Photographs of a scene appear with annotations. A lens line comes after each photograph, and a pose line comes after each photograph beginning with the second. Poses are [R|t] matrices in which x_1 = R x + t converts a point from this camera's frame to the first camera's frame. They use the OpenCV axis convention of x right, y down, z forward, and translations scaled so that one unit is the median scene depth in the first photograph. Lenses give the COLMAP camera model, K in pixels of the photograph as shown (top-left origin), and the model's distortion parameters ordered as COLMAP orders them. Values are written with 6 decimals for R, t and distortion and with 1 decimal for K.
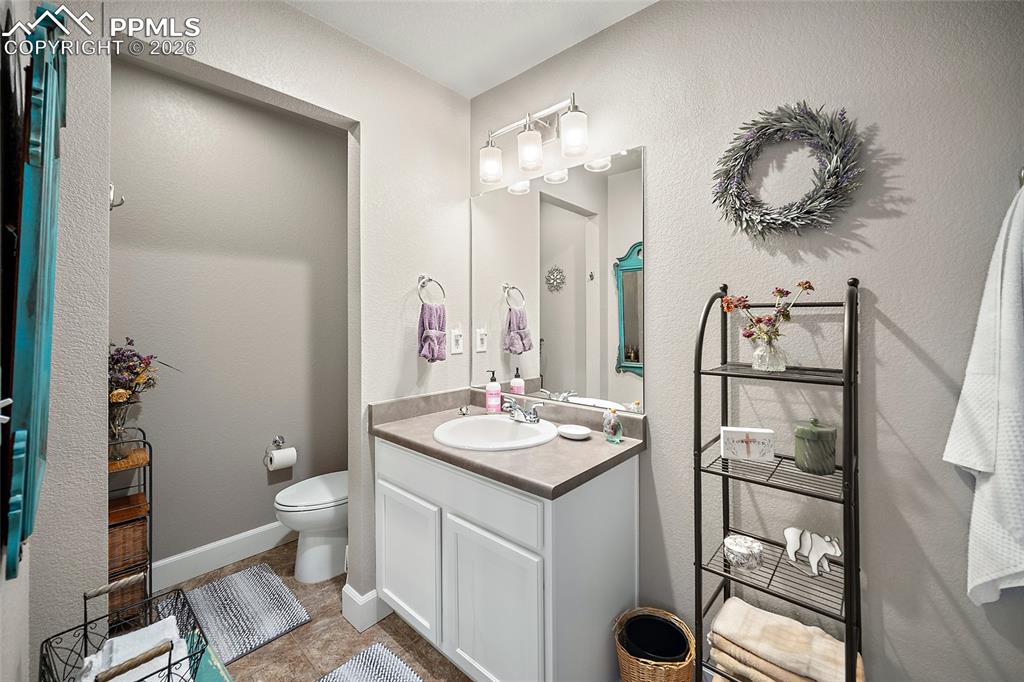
lens RADIAL K [[404.3, 0, 532.9], [0, 404.3, 322.3], [0, 0, 1]] dist [0.000632, -0.000851]
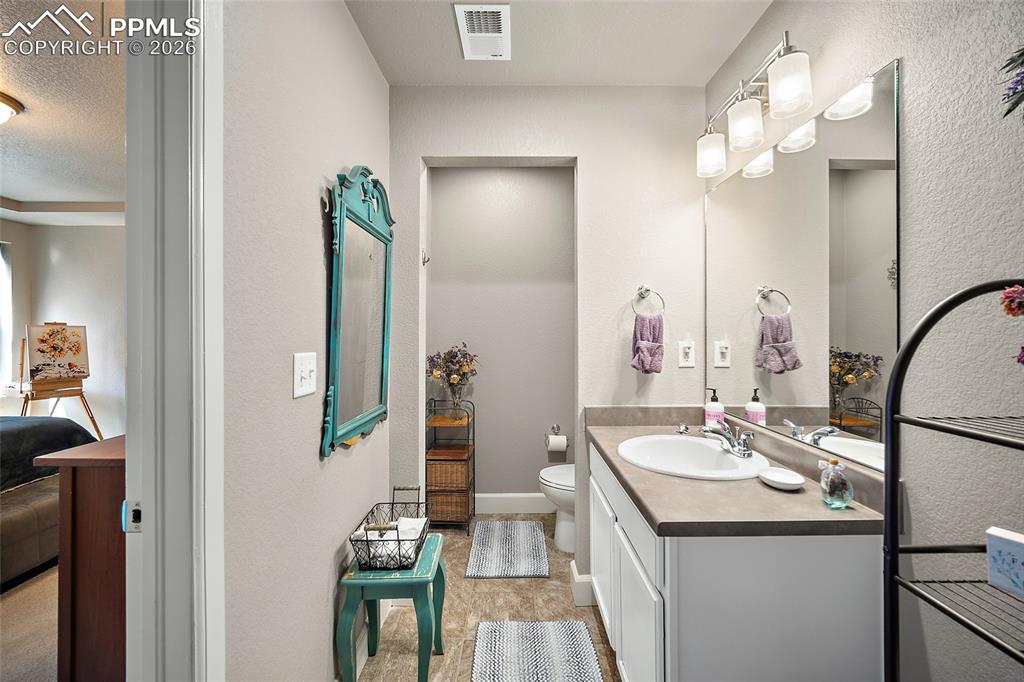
lens RADIAL K [[404.3, 0, 512.1], [0, 404.3, 333.0], [0, 0, 1]] dist [0.000632, -0.000851]
pose [[0.672014, 0.002821, -0.740533, 0.236062], [-0.002204, 0.999996, 0.001810, -0.001358], [0.740535, 0.000416, 0.672018, 0.083251]]
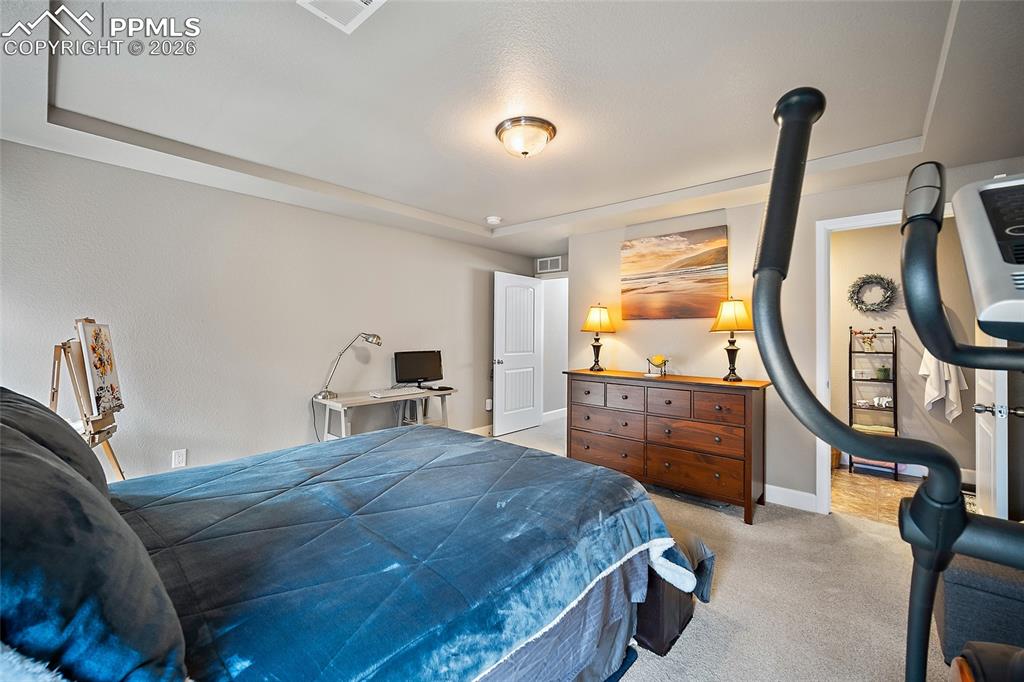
lens RADIAL K [[404.3, 0, 530.4], [0, 404.3, 334.3], [0, 0, 1]] dist [0.000632, -0.000851]
pose [[0.999091, 0.008477, 0.041787, -4.084638], [-0.008257, 0.999951, -0.005427, 0.011972], [-0.041831, 0.005077, 0.999112, -3.871427]]
